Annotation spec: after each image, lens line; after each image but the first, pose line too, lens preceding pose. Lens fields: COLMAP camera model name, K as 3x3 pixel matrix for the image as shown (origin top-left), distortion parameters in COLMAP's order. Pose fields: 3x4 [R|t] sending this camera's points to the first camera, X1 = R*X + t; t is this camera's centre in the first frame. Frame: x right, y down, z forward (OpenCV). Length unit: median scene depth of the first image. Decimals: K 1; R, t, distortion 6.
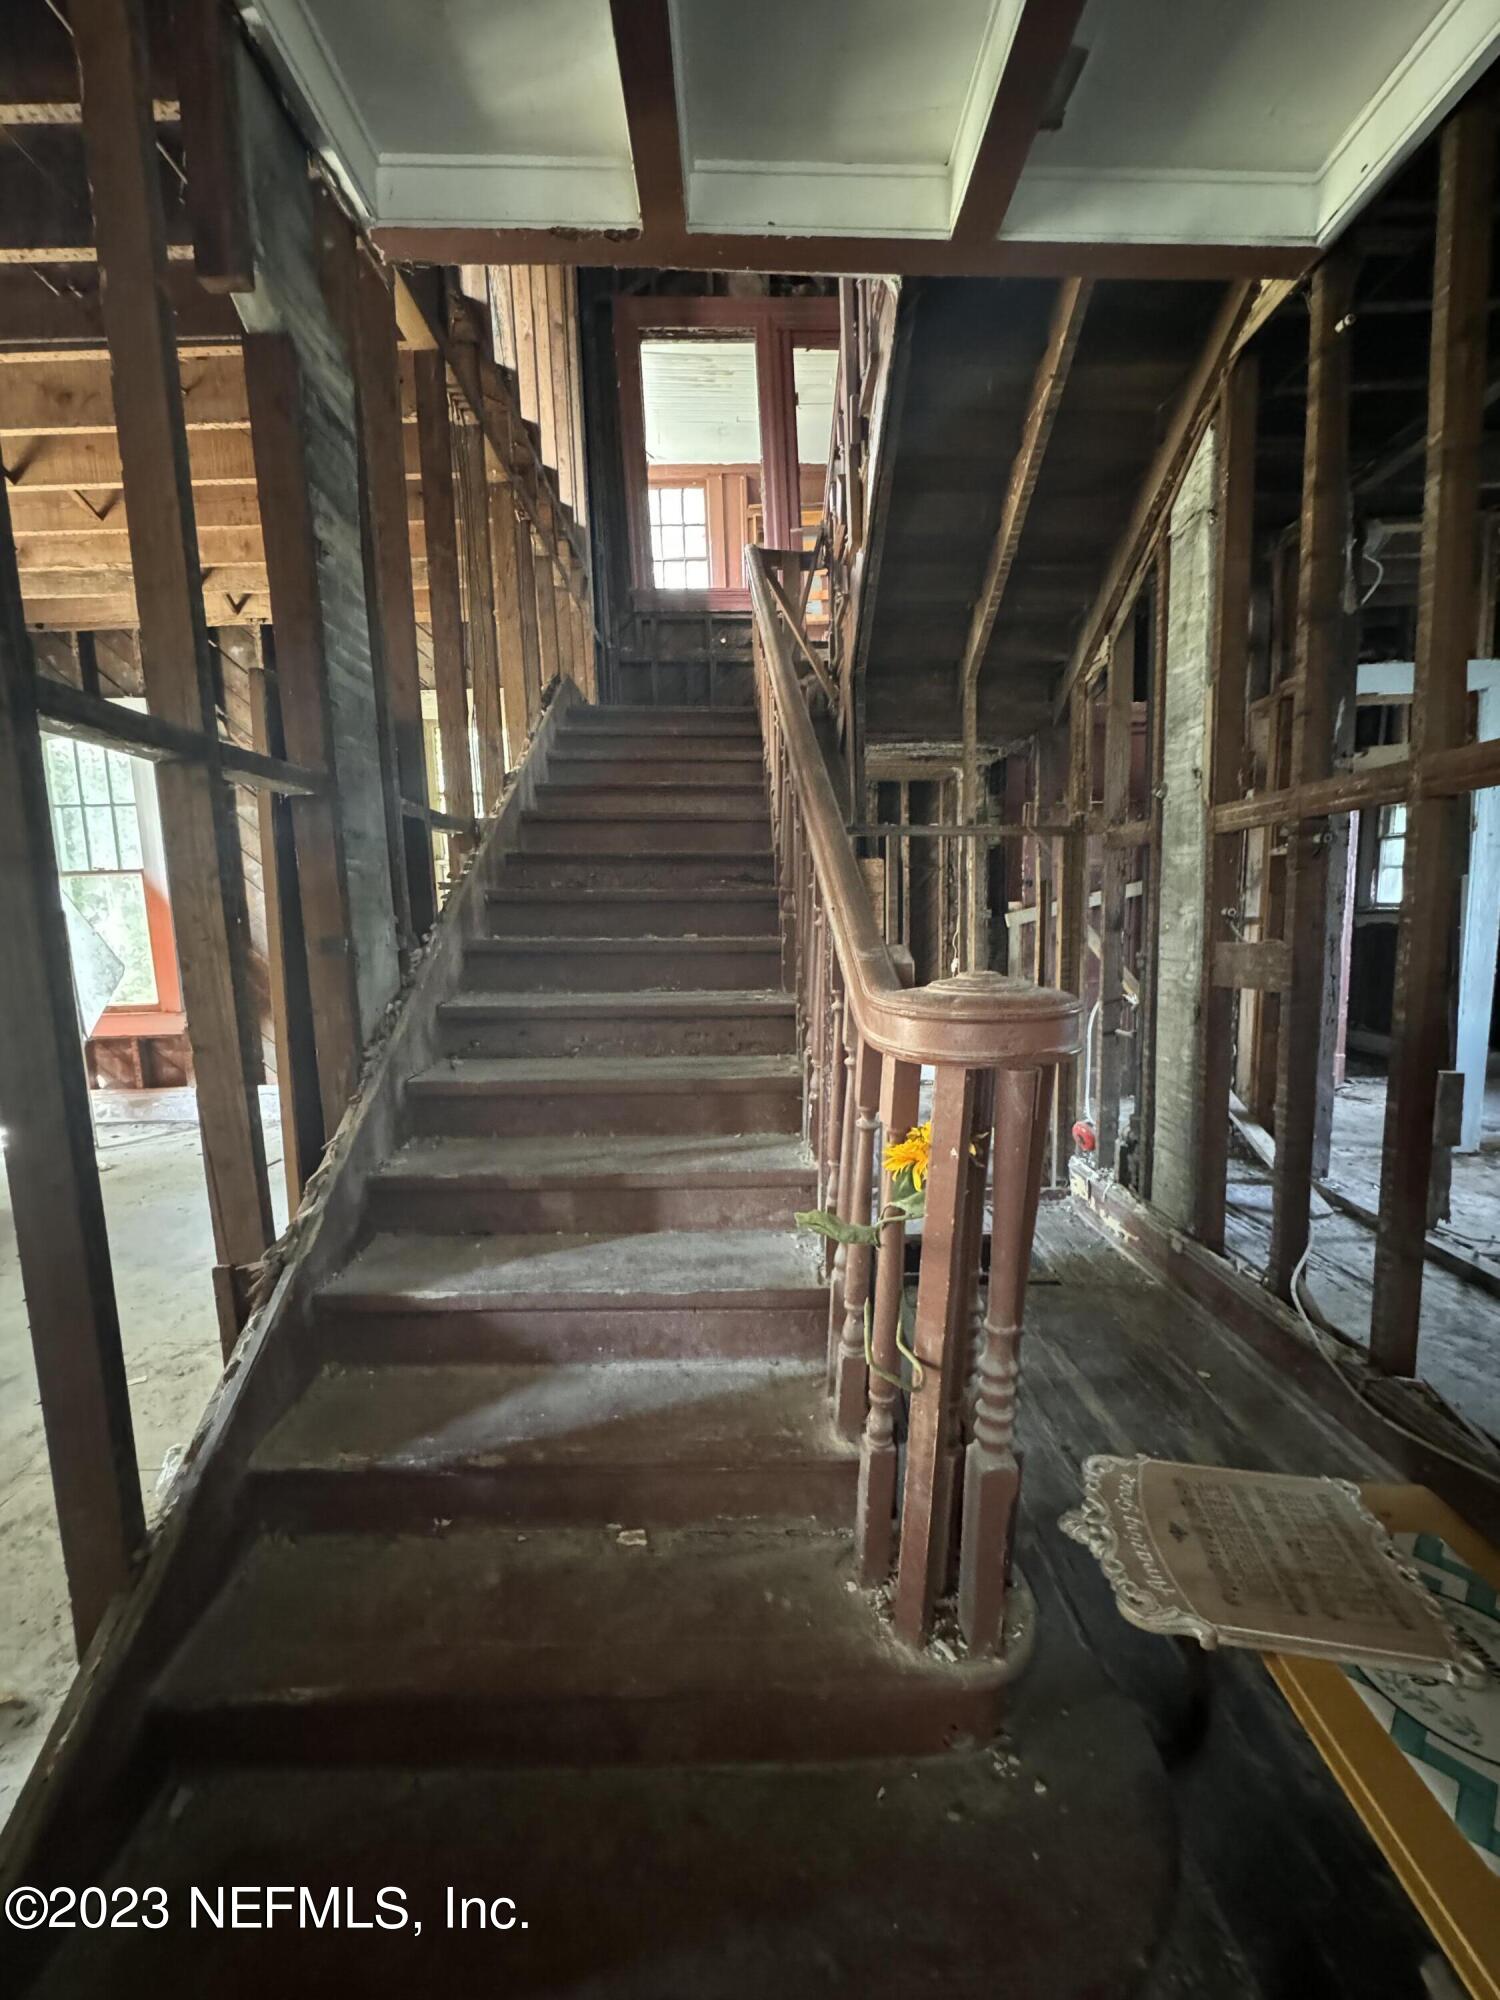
lens RADIAL K [[798.5, 0, 756.7], [0, 798.5, 995.3], [0, 0, 1]] dist [0.000385, 0.000026]
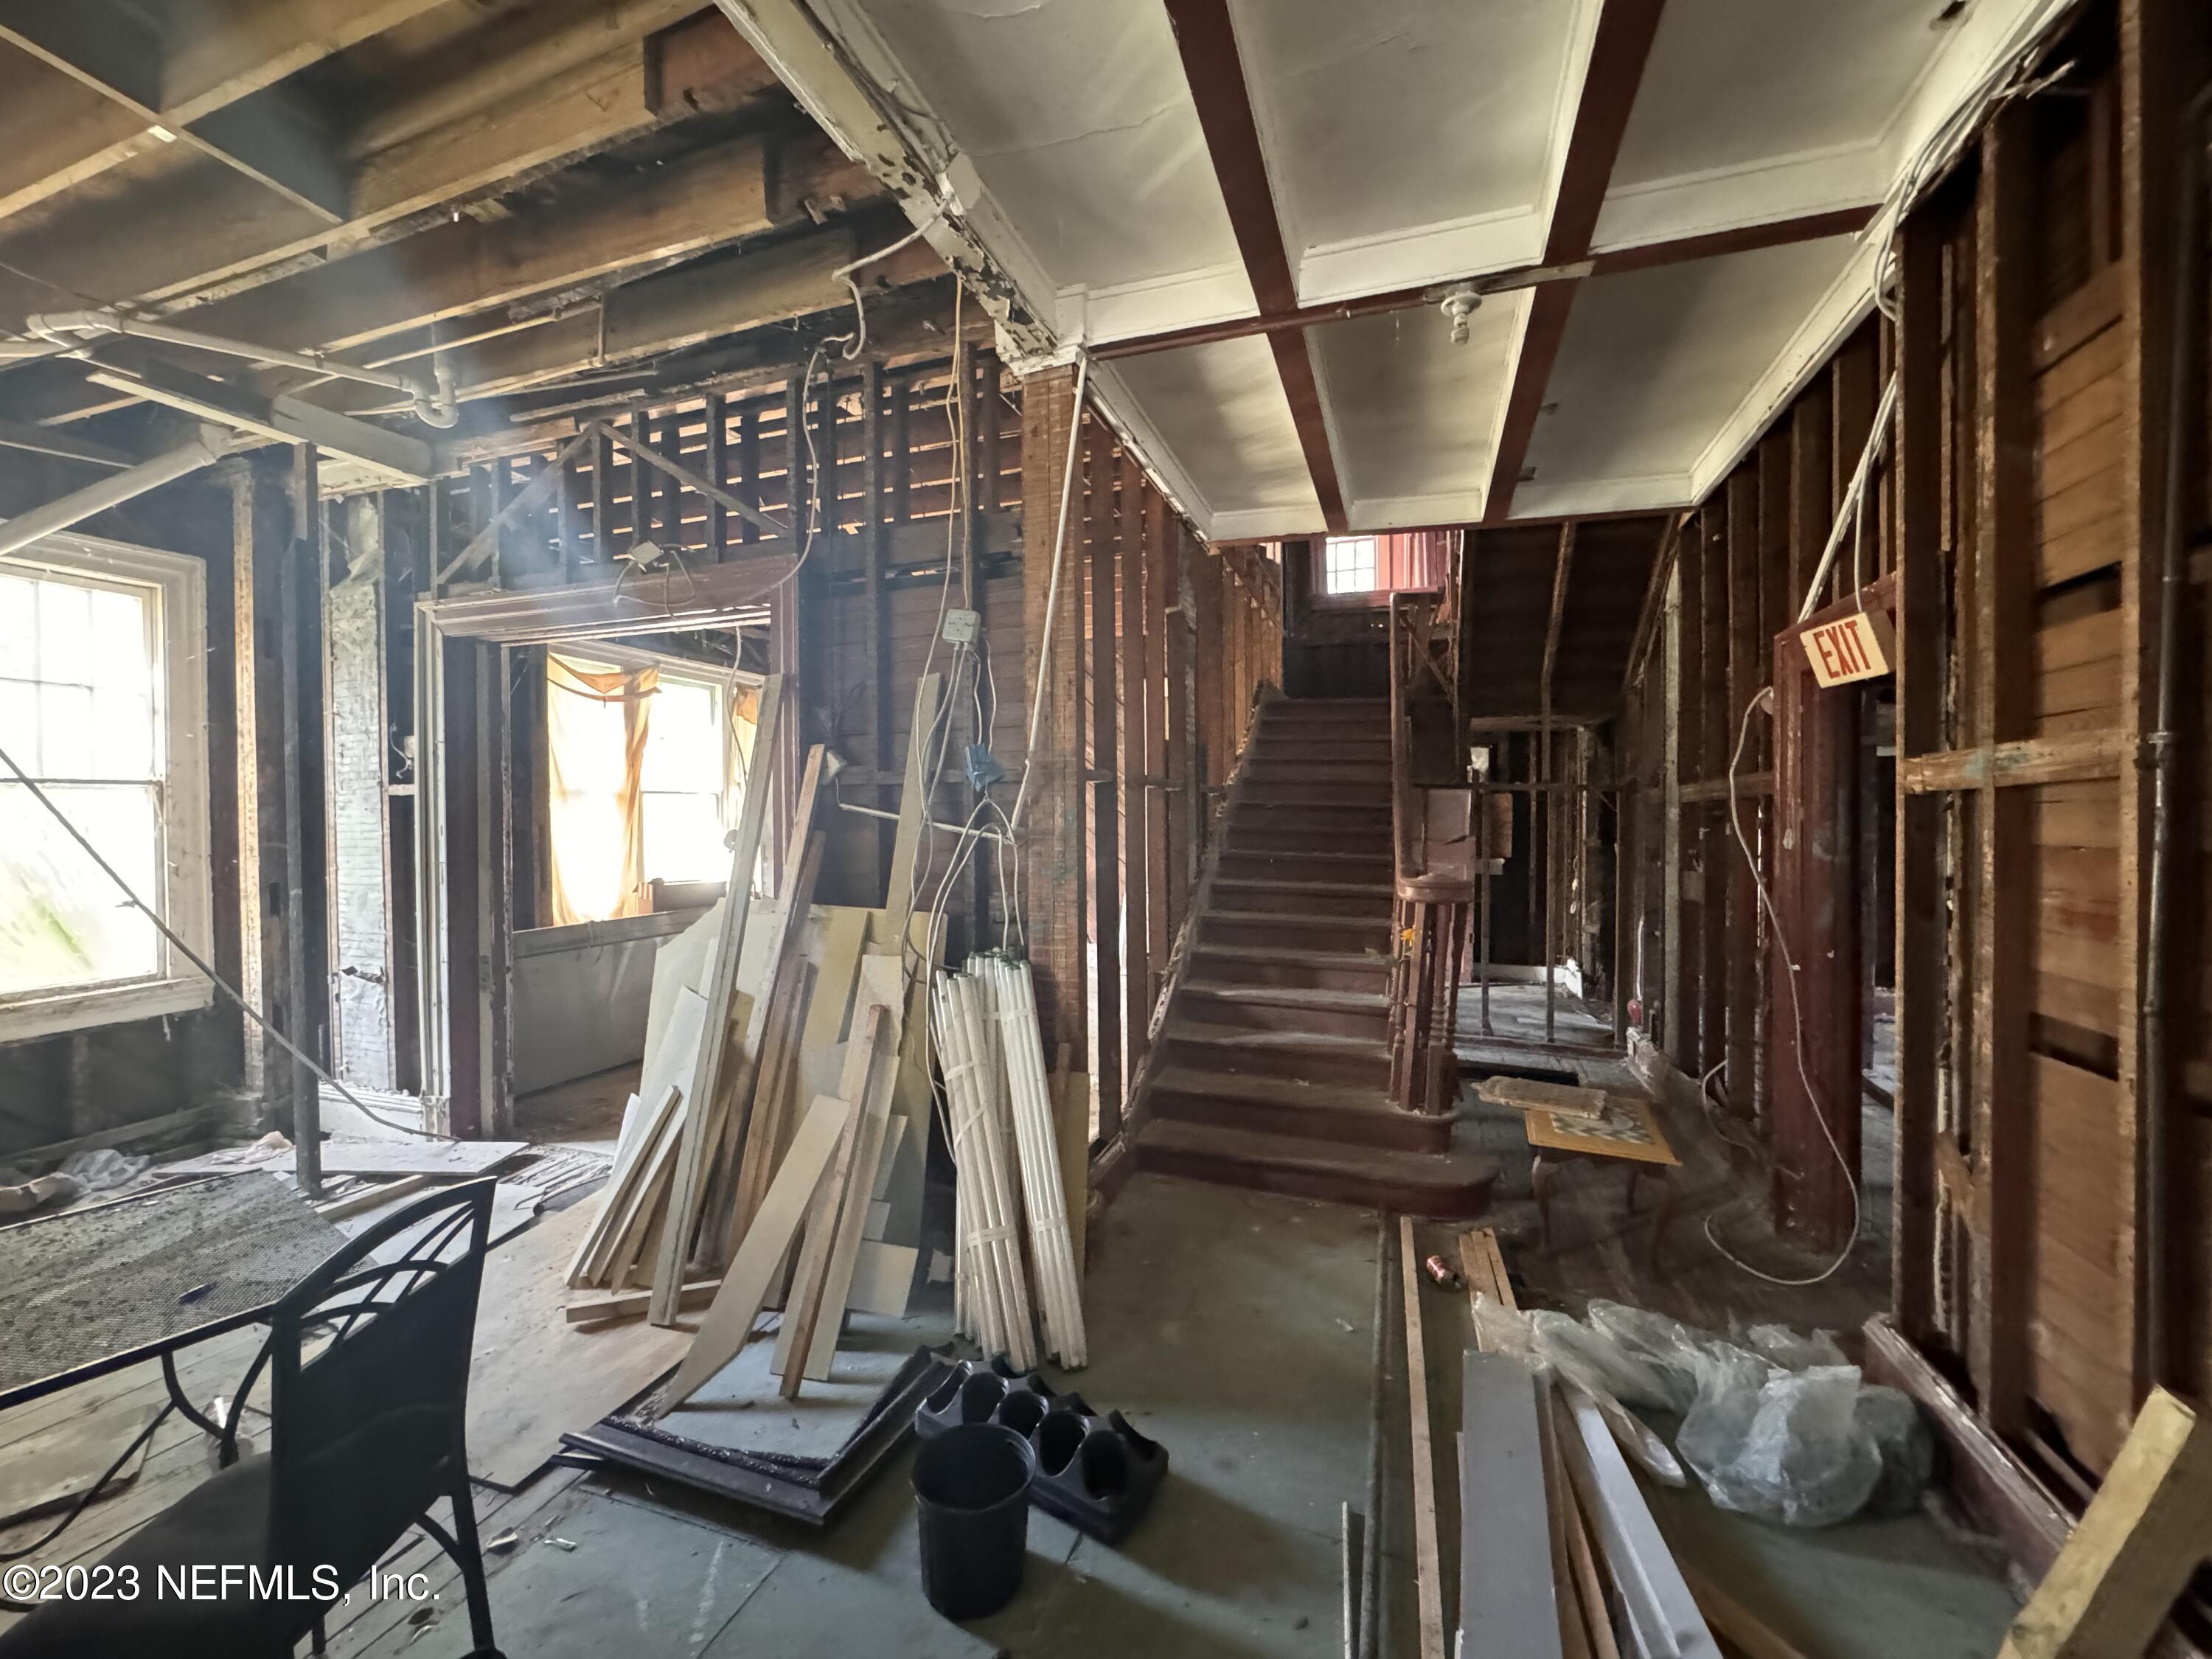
lens RADIAL K [[883.1, 0, 1111.4], [0, 883.1, 821.6], [0, 0, 1]] dist [0.000385, 0.000026]
pose [[0.937914, 0.026888, -0.345823, 0.120517], [-0.061582, 0.994060, -0.089730, 0.065190], [0.341356, 0.105456, 0.933999, -1.060381]]
